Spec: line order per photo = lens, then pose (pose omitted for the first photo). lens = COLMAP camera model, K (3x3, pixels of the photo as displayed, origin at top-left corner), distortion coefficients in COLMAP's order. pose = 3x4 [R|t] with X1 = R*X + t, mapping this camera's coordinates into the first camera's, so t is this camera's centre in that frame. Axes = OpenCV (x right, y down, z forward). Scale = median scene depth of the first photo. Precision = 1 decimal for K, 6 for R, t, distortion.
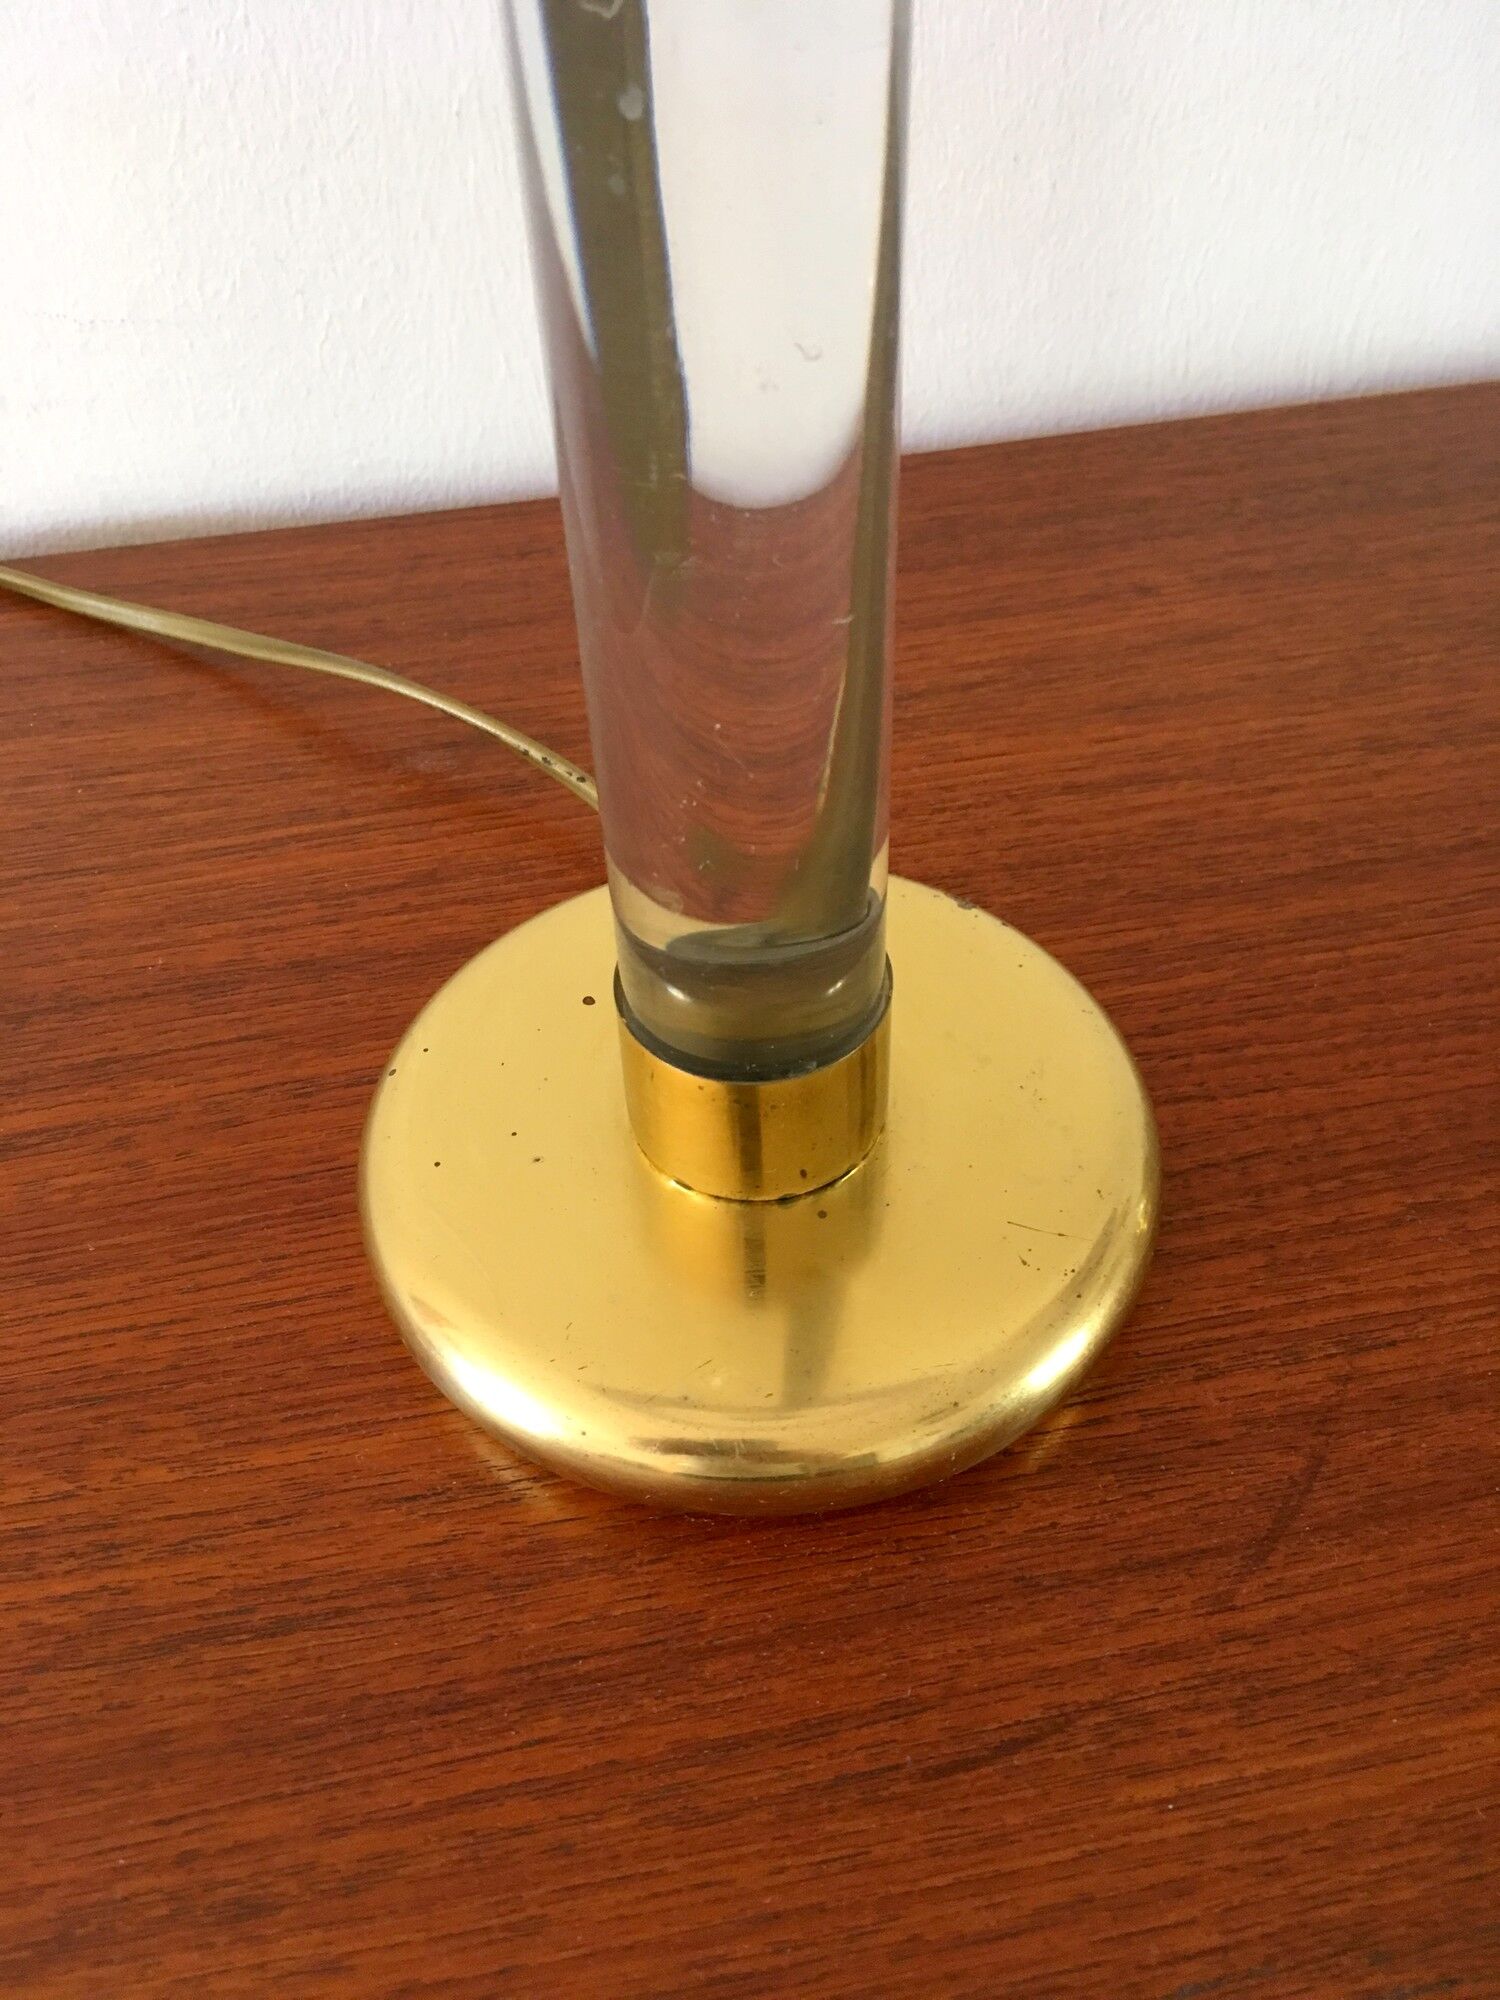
lens RADIAL K [[1734.2, 0, 771.2], [0, 1734.2, 995.7], [0, 0, 1]] dist [0.067946, -0.113585]
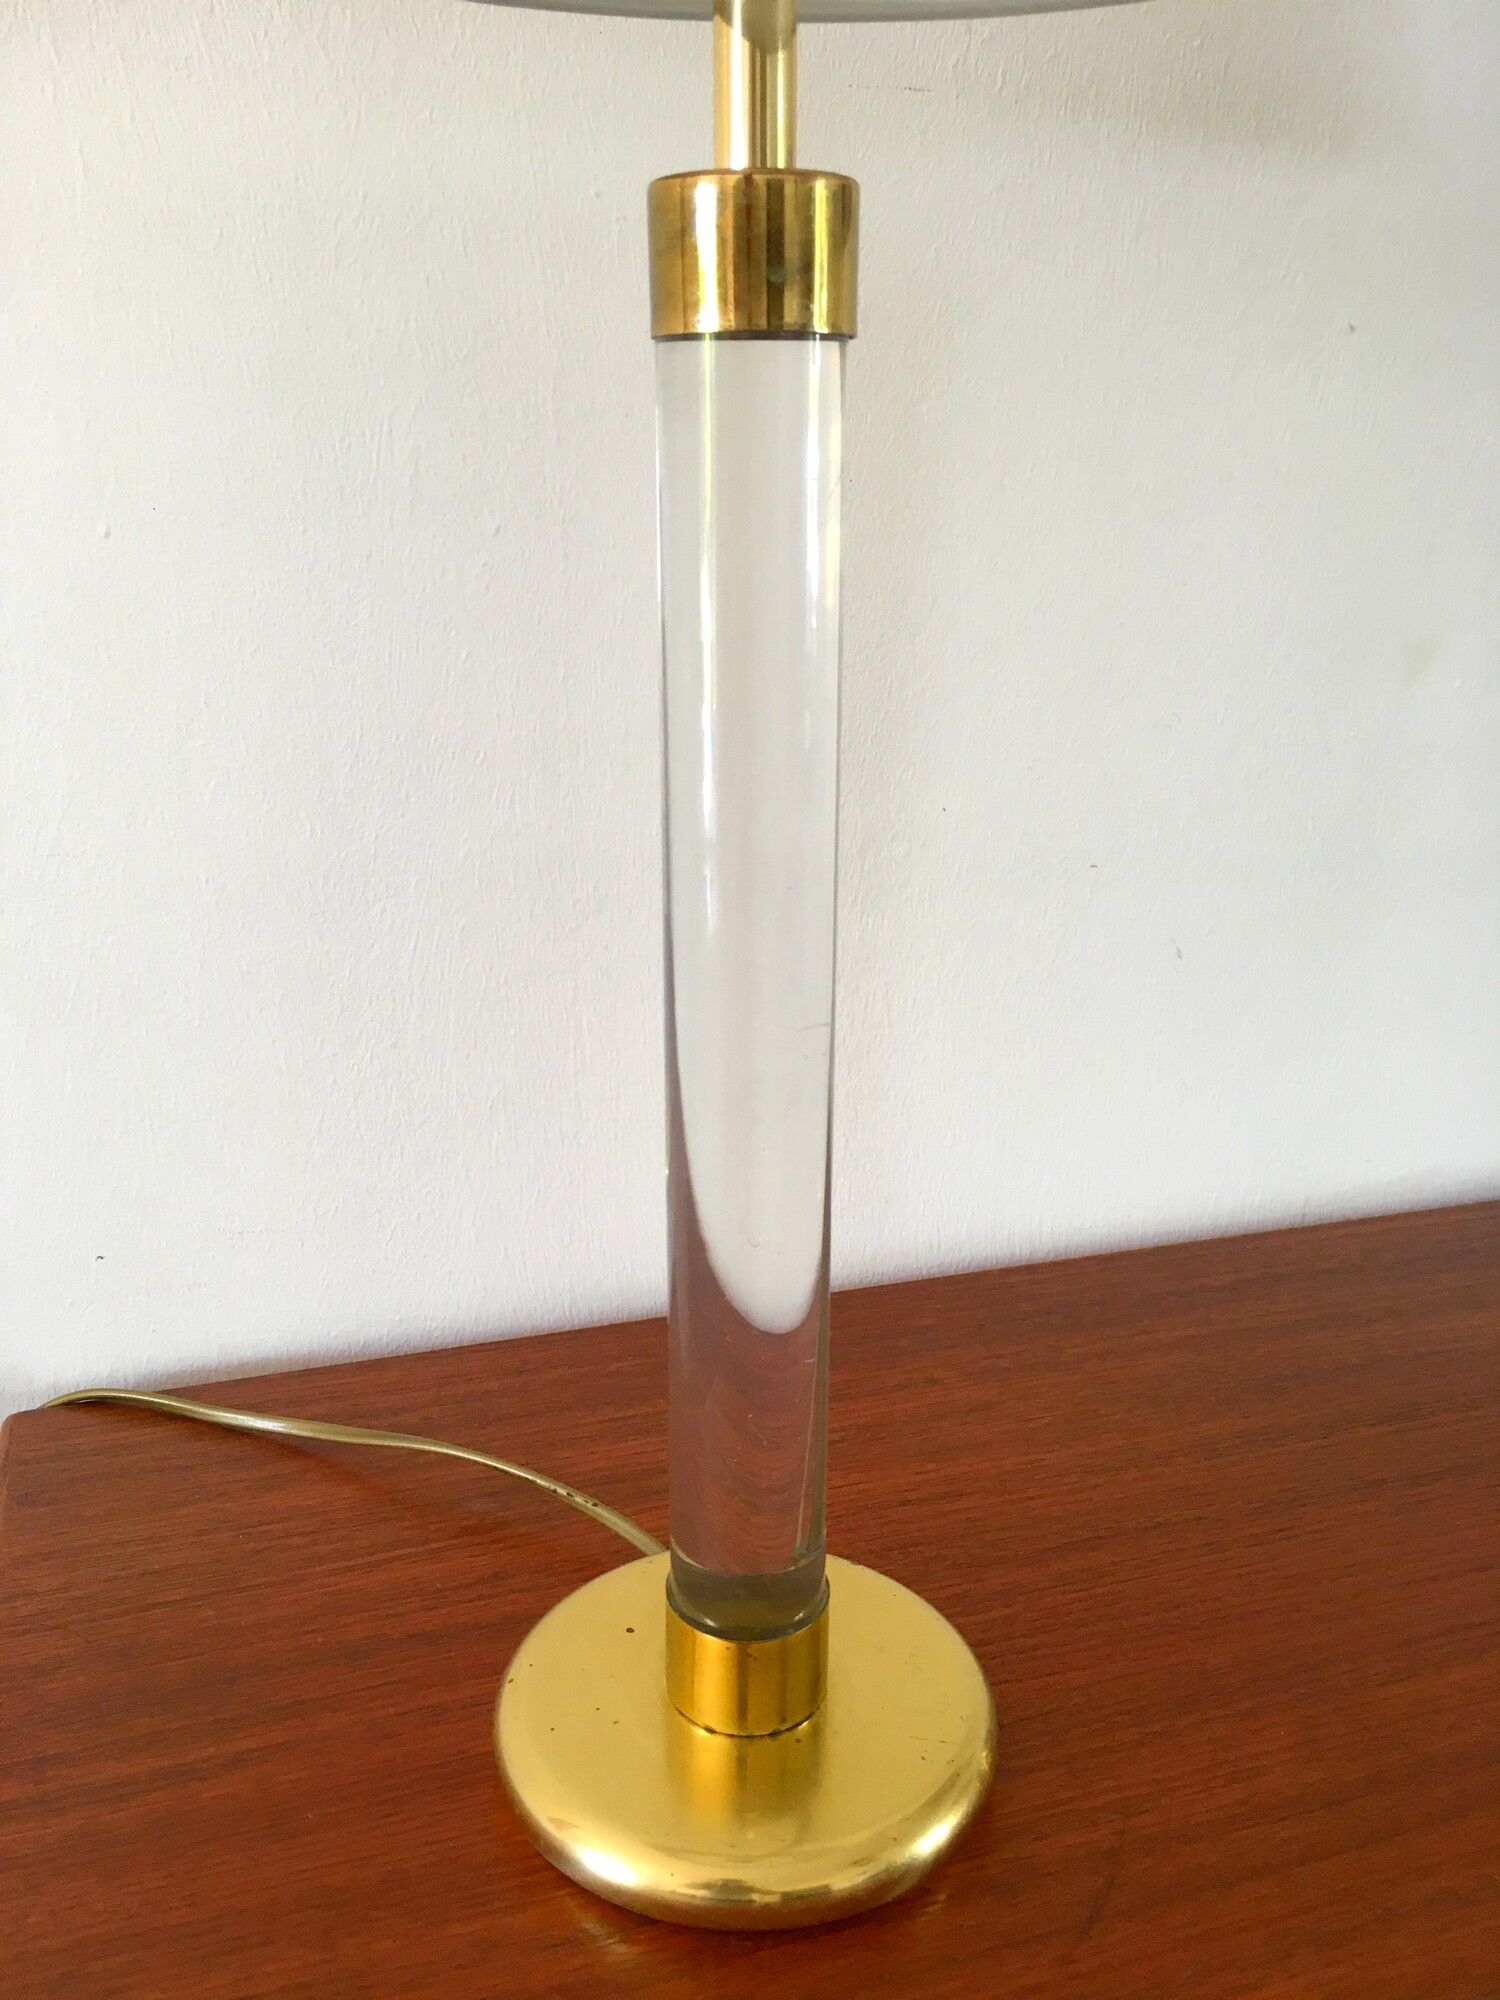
lens RADIAL K [[1734.2, 0, 760.7], [0, 1734.2, 1007.1], [0, 0, 1]] dist [0.067946, -0.113585]
pose [[0.990532, -0.001971, 0.137266, -0.174687], [0.065608, 0.885114, -0.460726, 0.205554], [-0.120588, 0.465370, 0.876863, -0.574612]]
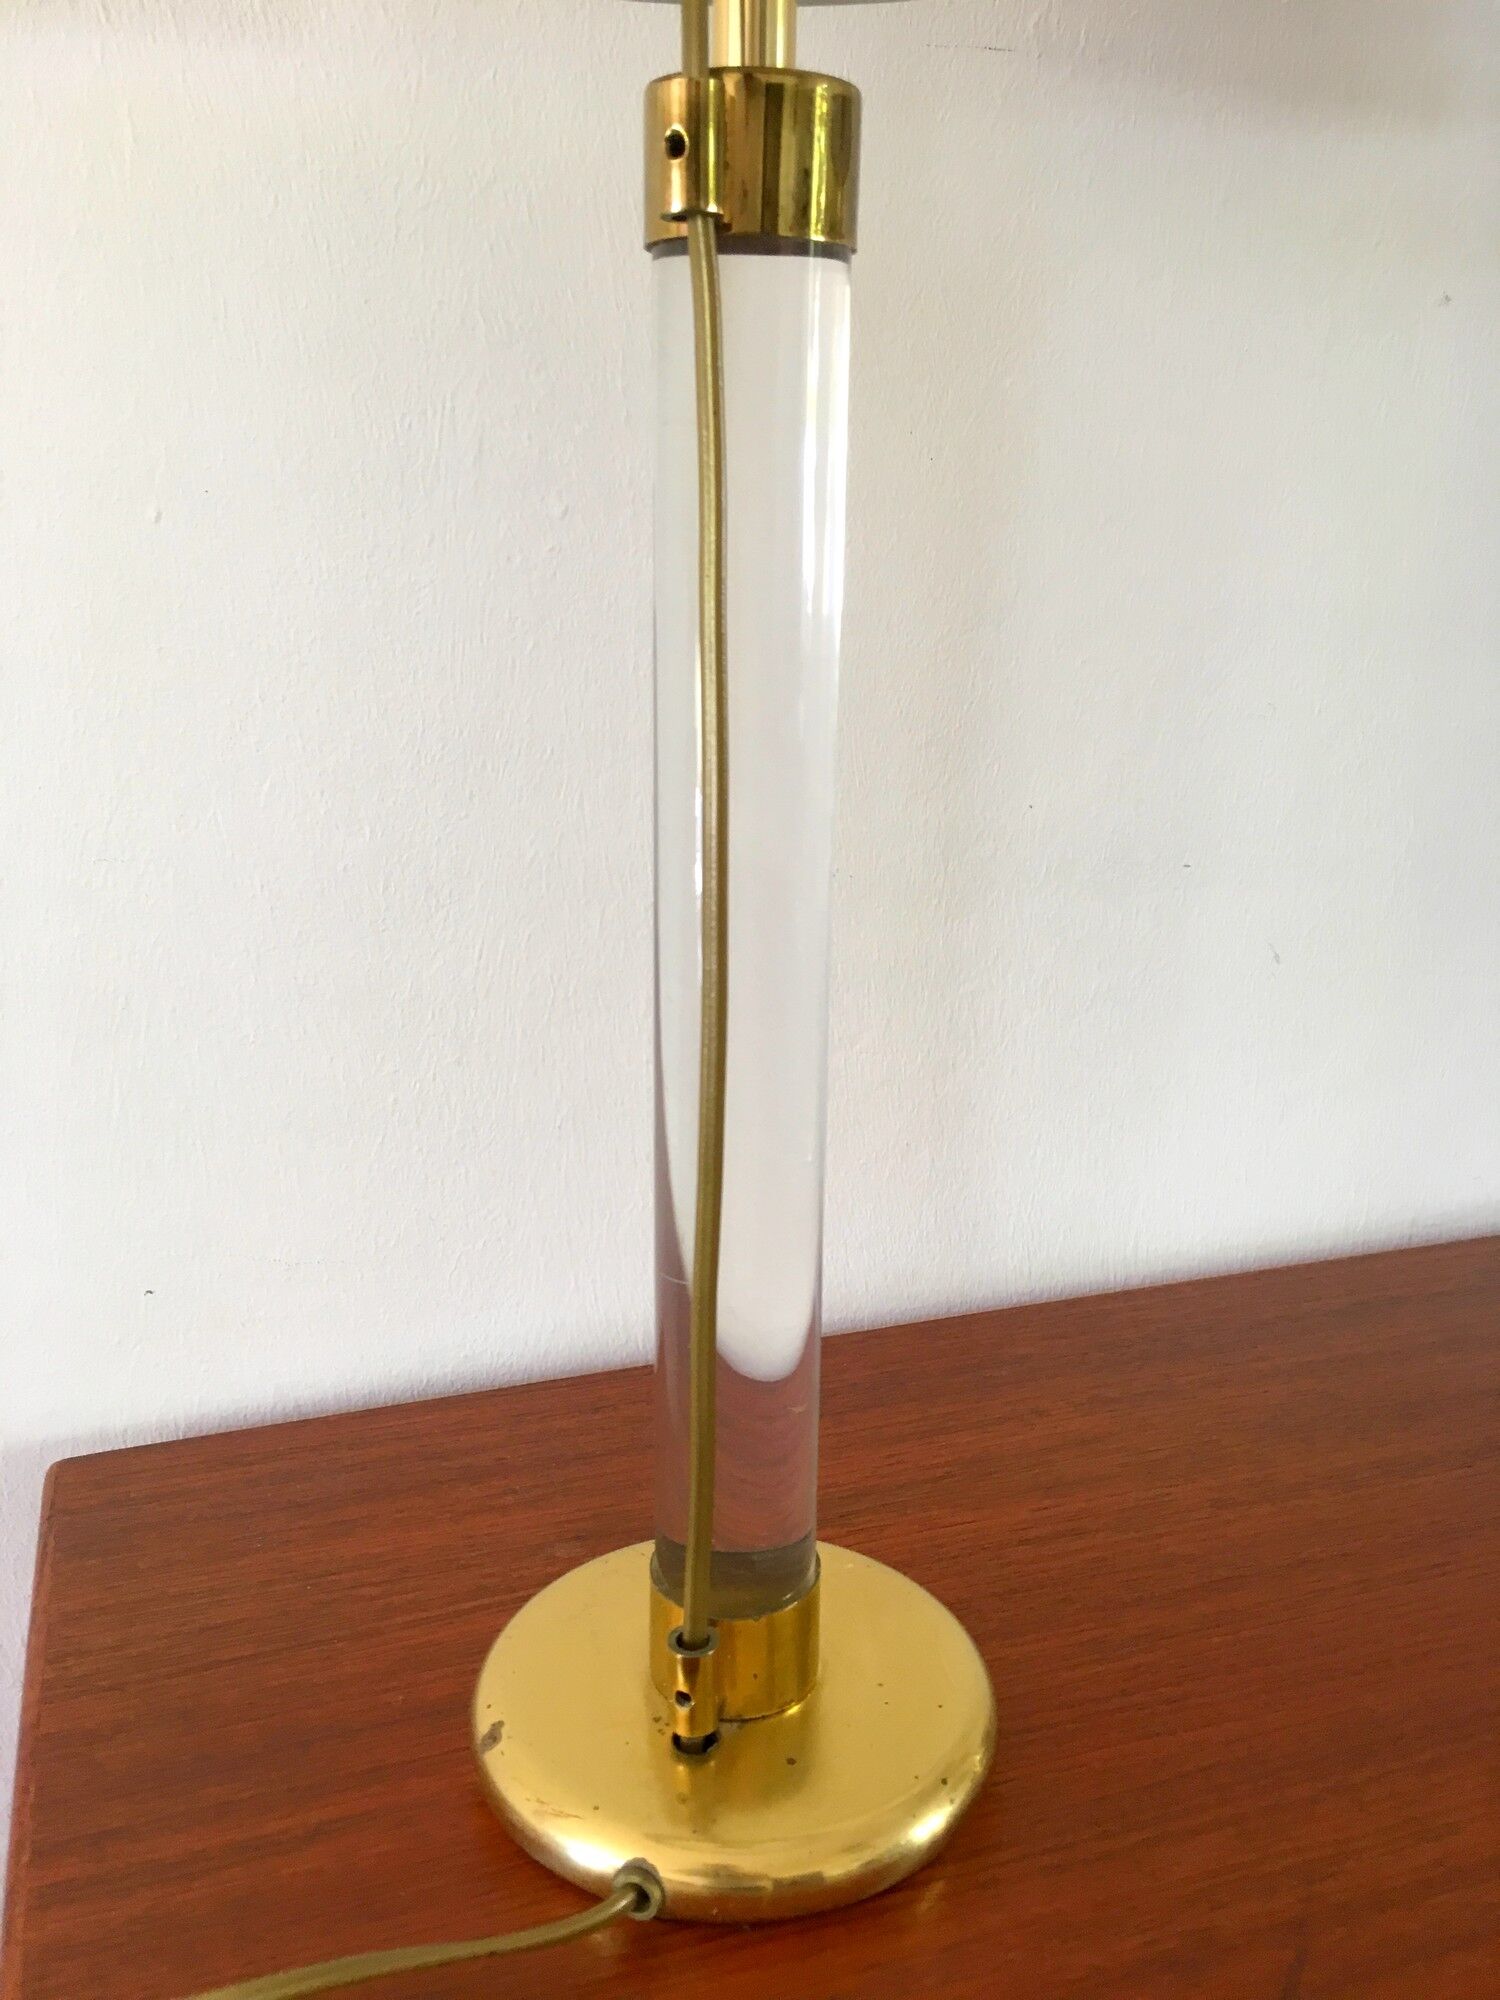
lens RADIAL K [[1734.2, 0, 755.6], [0, 1734.2, 1009.3], [0, 0, 1]] dist [0.067946, -0.113585]
pose [[0.991318, -0.013641, 0.130777, -0.237722], [0.076742, 0.867650, -0.491217, 0.196748], [-0.106768, 0.496989, 0.861164, -0.445780]]
